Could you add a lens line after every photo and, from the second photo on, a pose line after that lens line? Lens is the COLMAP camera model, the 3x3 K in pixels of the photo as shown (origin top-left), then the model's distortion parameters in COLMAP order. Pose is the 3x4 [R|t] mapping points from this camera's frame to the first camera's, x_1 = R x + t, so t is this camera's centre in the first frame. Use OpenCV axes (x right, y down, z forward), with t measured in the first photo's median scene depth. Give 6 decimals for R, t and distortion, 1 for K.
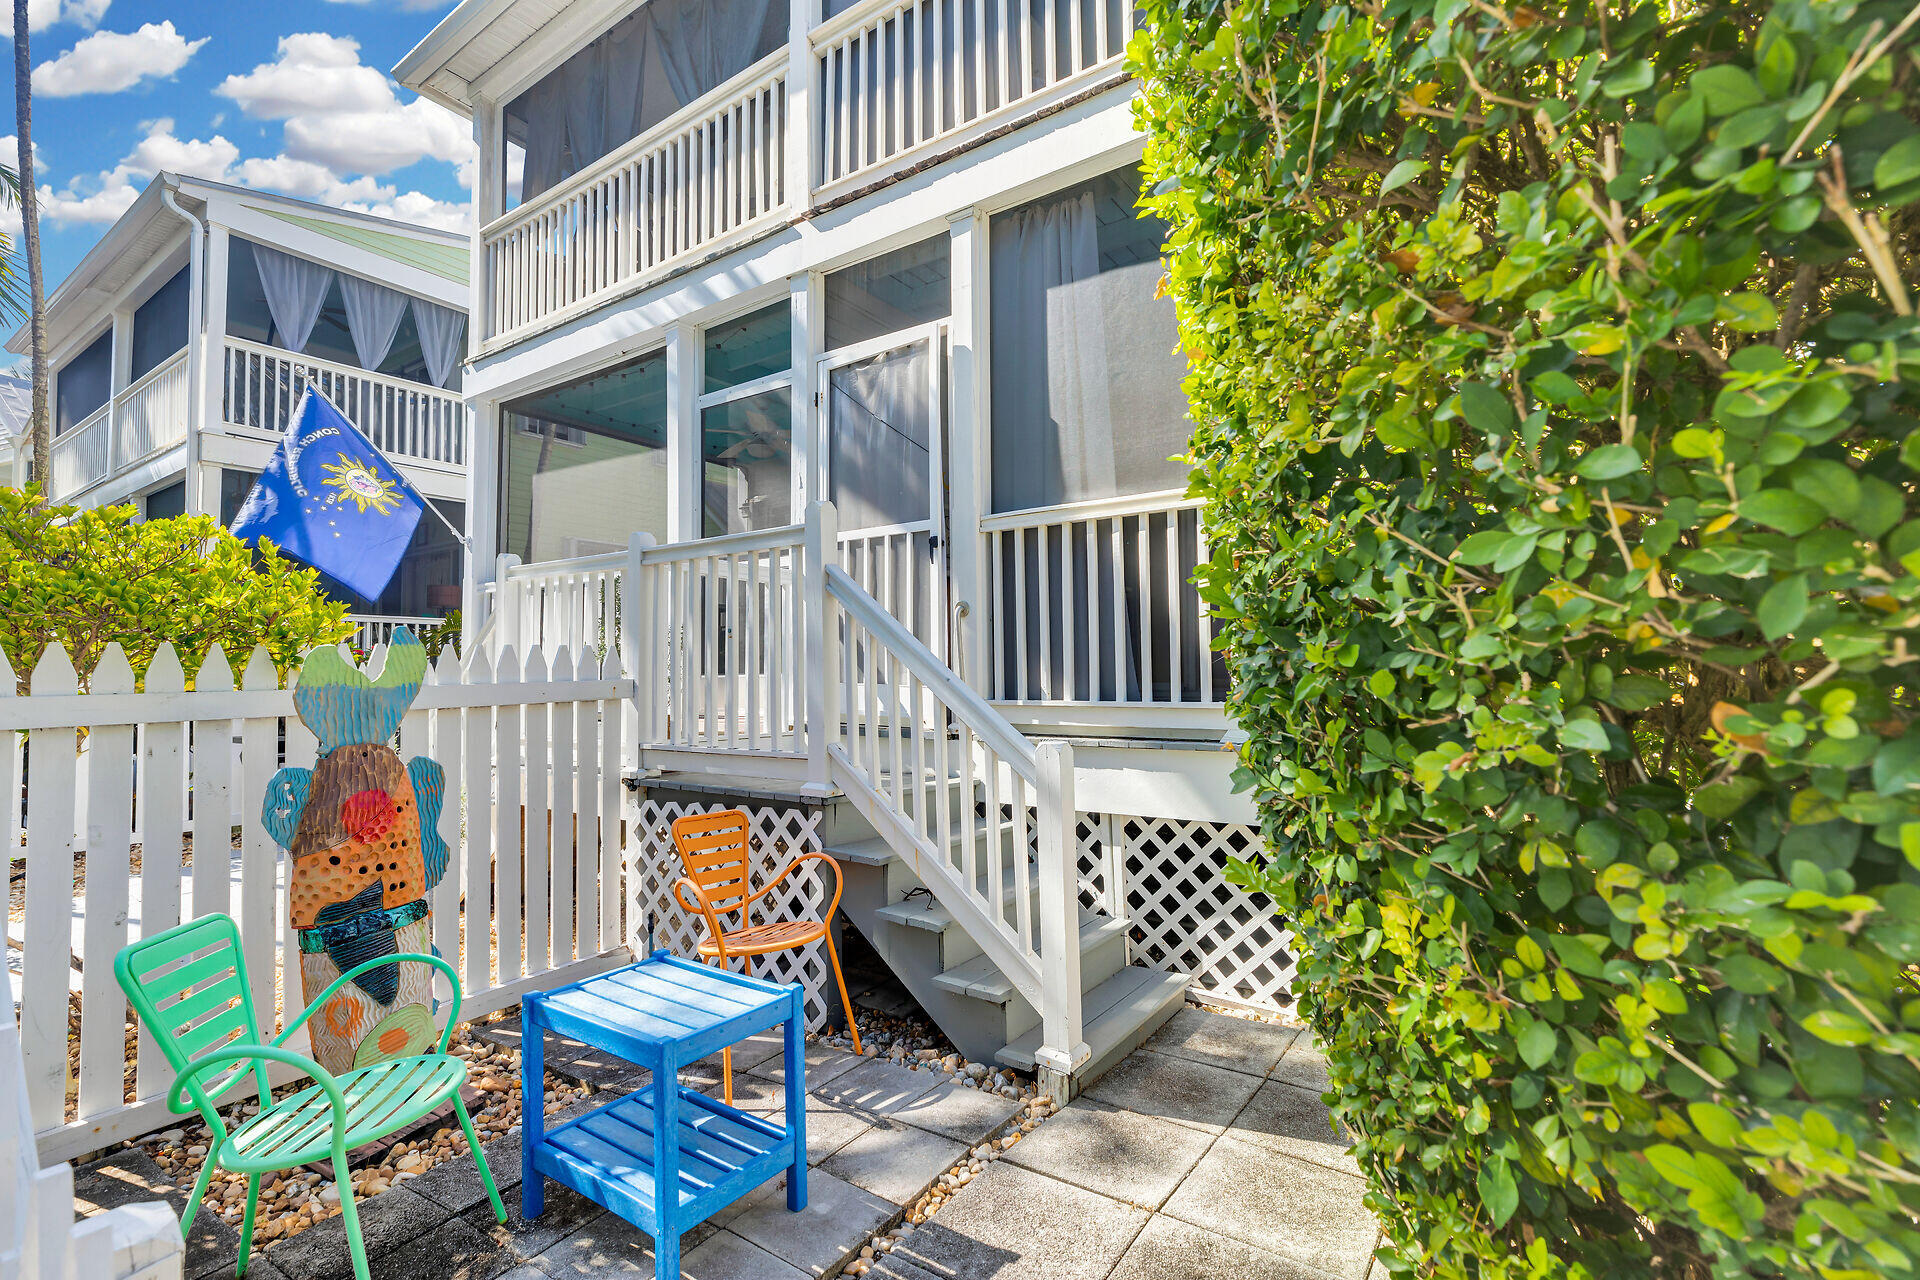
lens RADIAL K [[851.7, 0, 962.7], [0, 851.7, 636.6], [0, 0, 1]] dist [0.001553, -0.000221]
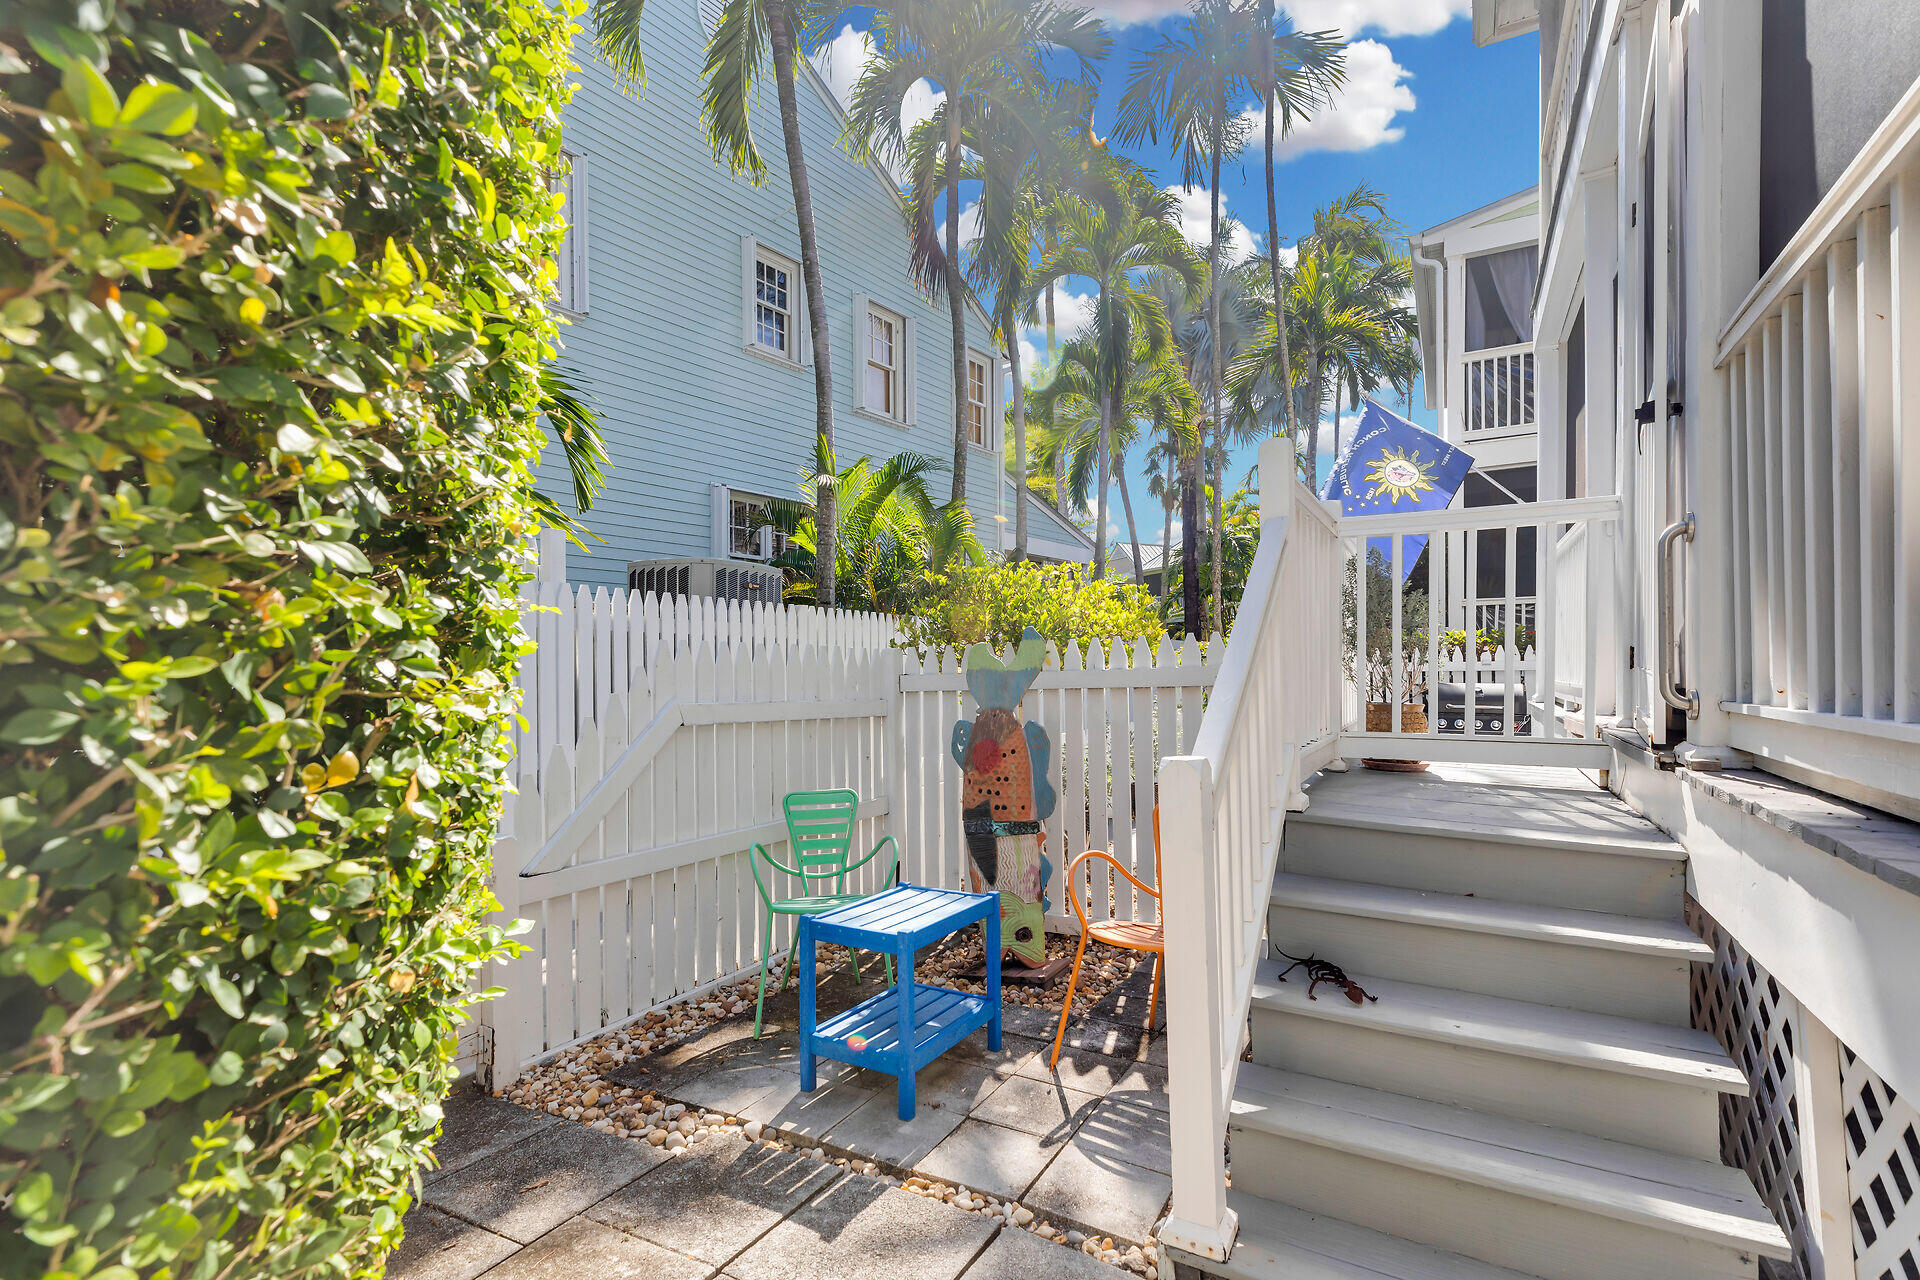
lens RADIAL K [[883.4, 0, 967.2], [0, 883.4, 664.4], [0, 0, 1]] dist [0.002339, 0.000293]
pose [[0.096219, 0.011107, -0.995298, 0.577696], [0.058615, 0.998139, 0.016805, 0.013246], [0.993633, -0.059956, 0.095389, 0.562405]]
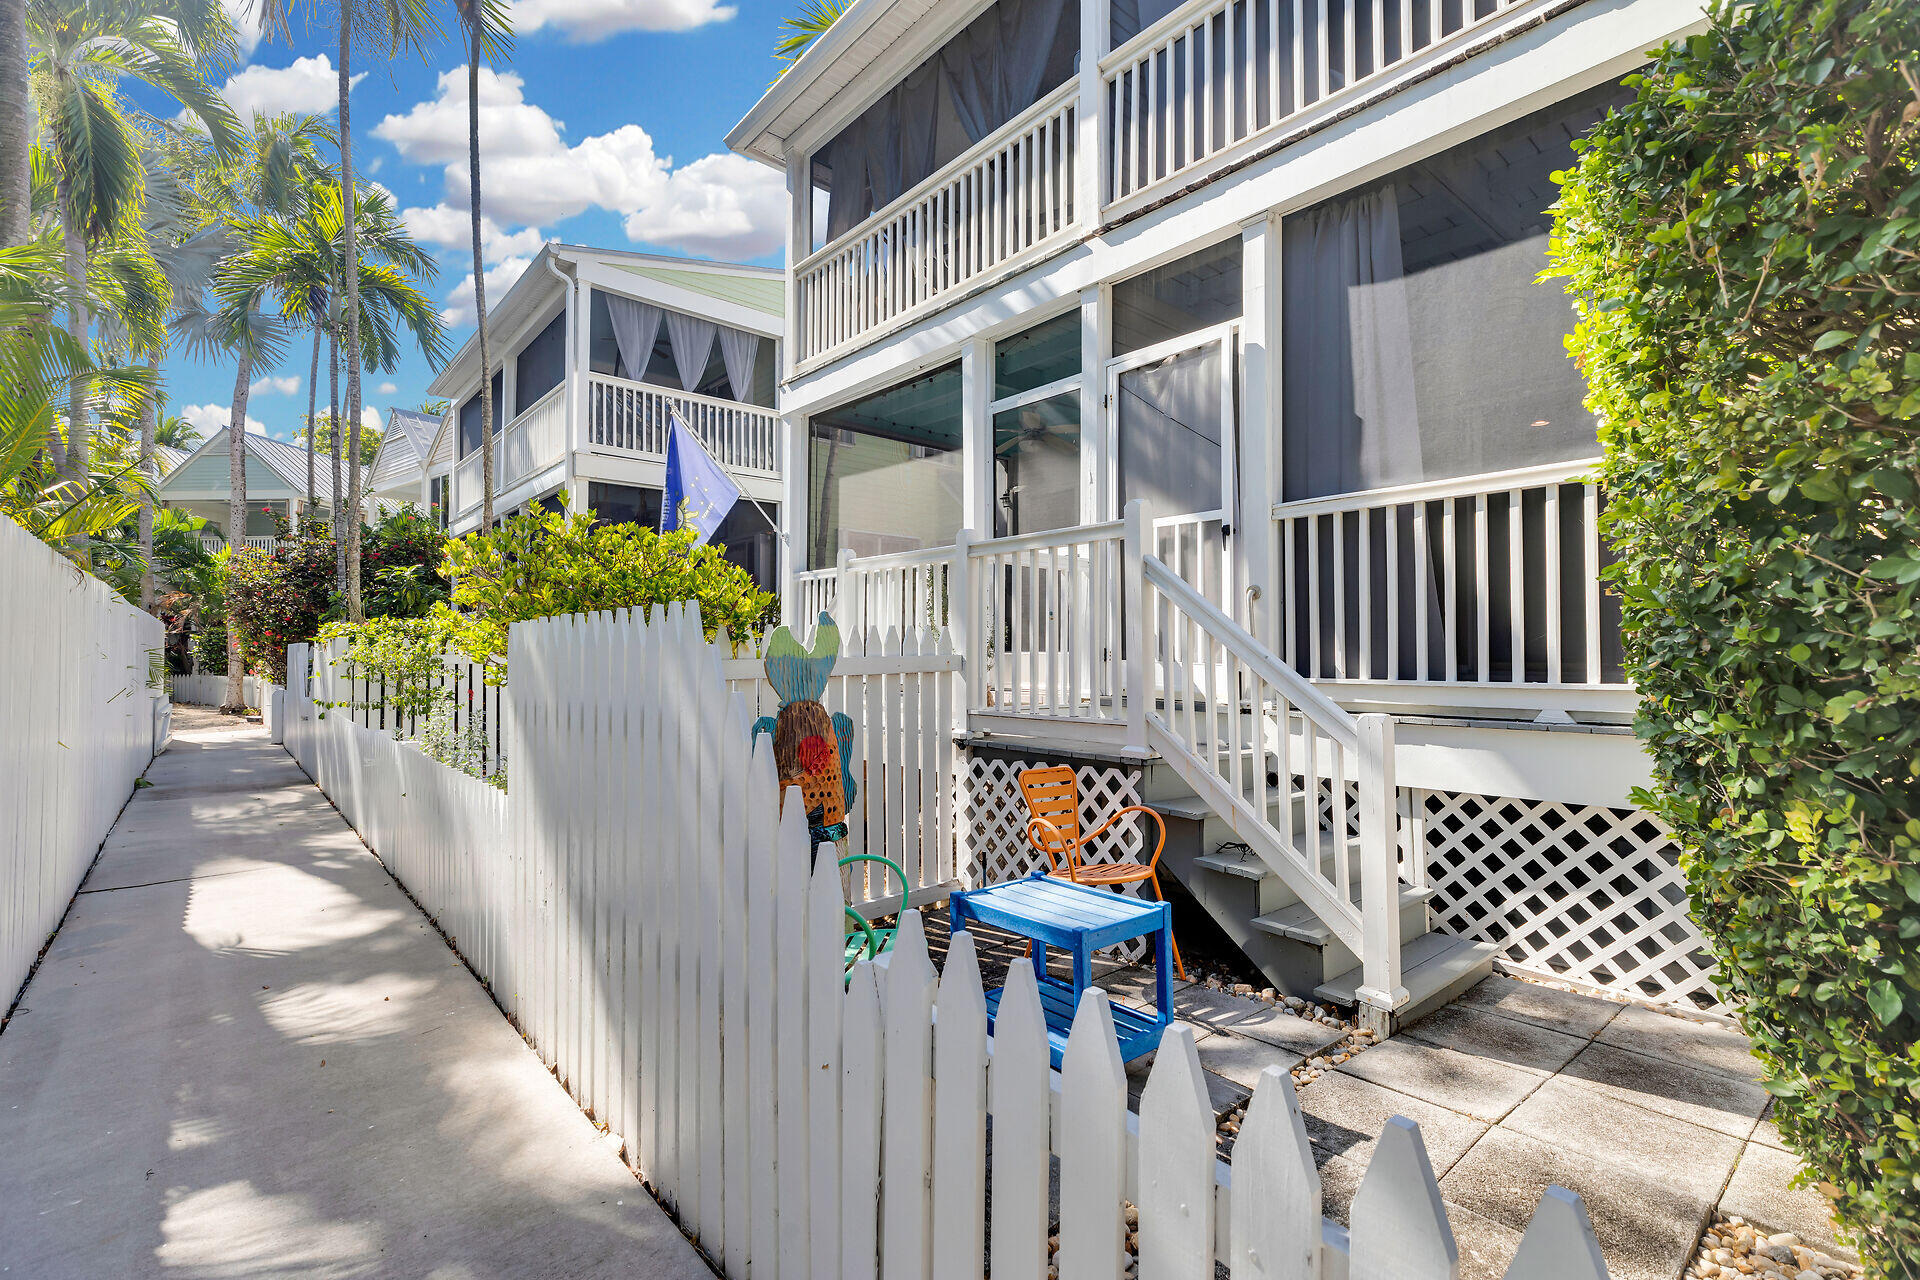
lens RADIAL K [[851.7, 0, 962.7], [0, 851.7, 636.6], [0, 0, 1]] dist [0.001553, -0.000221]
pose [[0.968422, 0.004578, -0.249276, -0.099109], [0.001126, 0.999741, 0.022734, -0.001840], [0.249315, -0.022296, 0.968166, -0.145791]]
